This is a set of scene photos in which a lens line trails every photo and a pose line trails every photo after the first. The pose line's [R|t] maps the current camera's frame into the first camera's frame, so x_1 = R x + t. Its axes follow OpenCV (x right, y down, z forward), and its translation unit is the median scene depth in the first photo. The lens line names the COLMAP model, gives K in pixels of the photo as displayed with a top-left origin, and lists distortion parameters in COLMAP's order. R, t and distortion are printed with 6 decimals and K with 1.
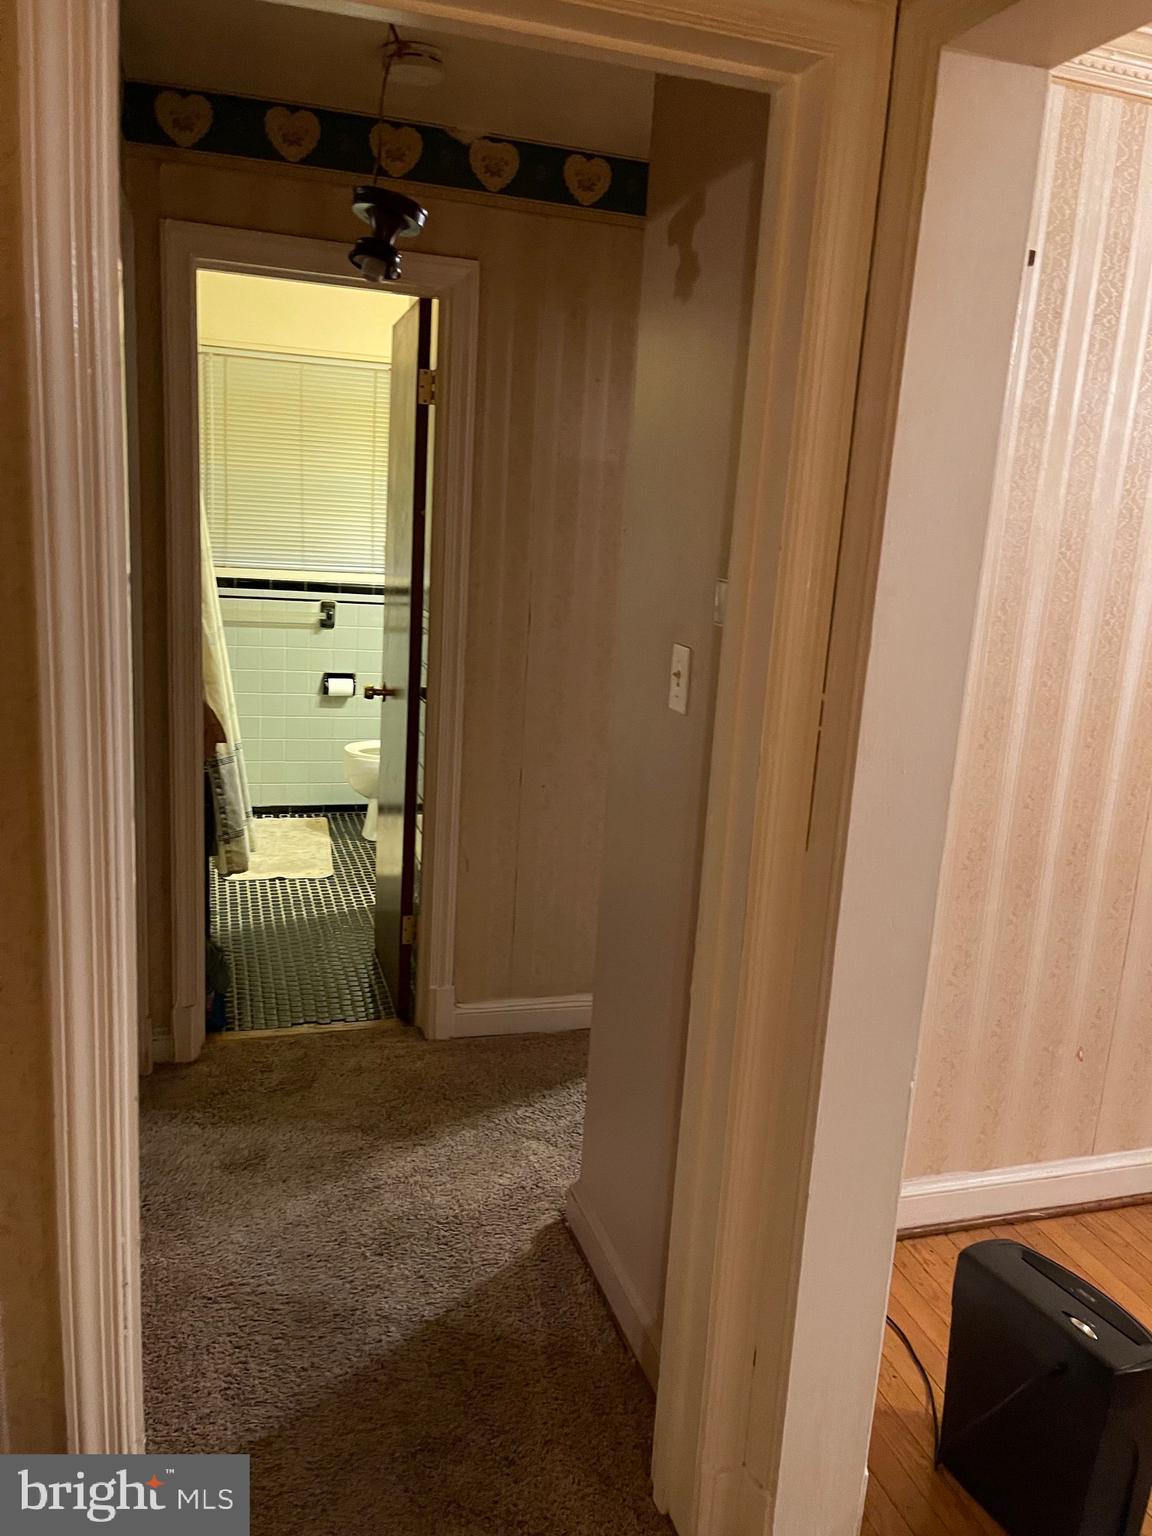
lens RADIAL K [[1151.2, 0, 576.0], [0, 1151.2, 768.0], [0, 0, 1]] dist [0.076348, -0.102890]
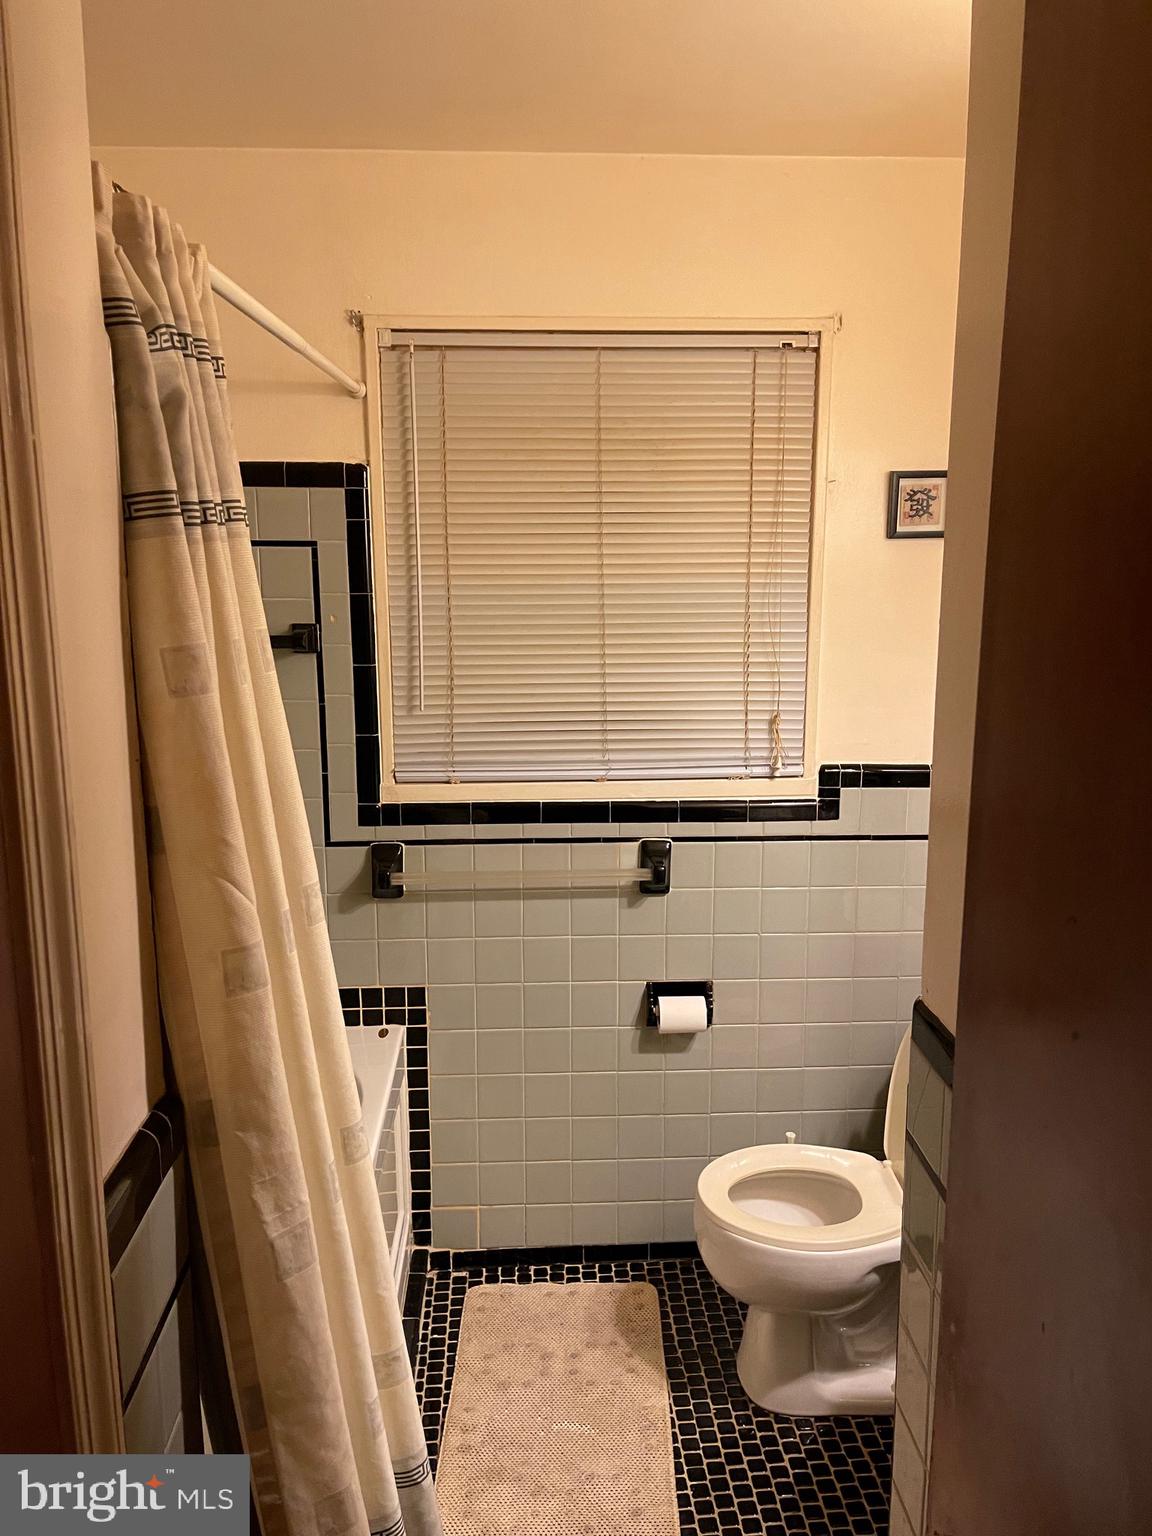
lens RADIAL K [[1151.2, 0, 576.0], [0, 1151.2, 768.0], [0, 0, 1]] dist [0.076348, -0.102890]
pose [[0.966203, -0.019783, -0.257023, -0.124108], [0.012051, 0.999427, -0.031626, -0.159905], [0.257501, 0.027460, 0.965888, 0.536443]]
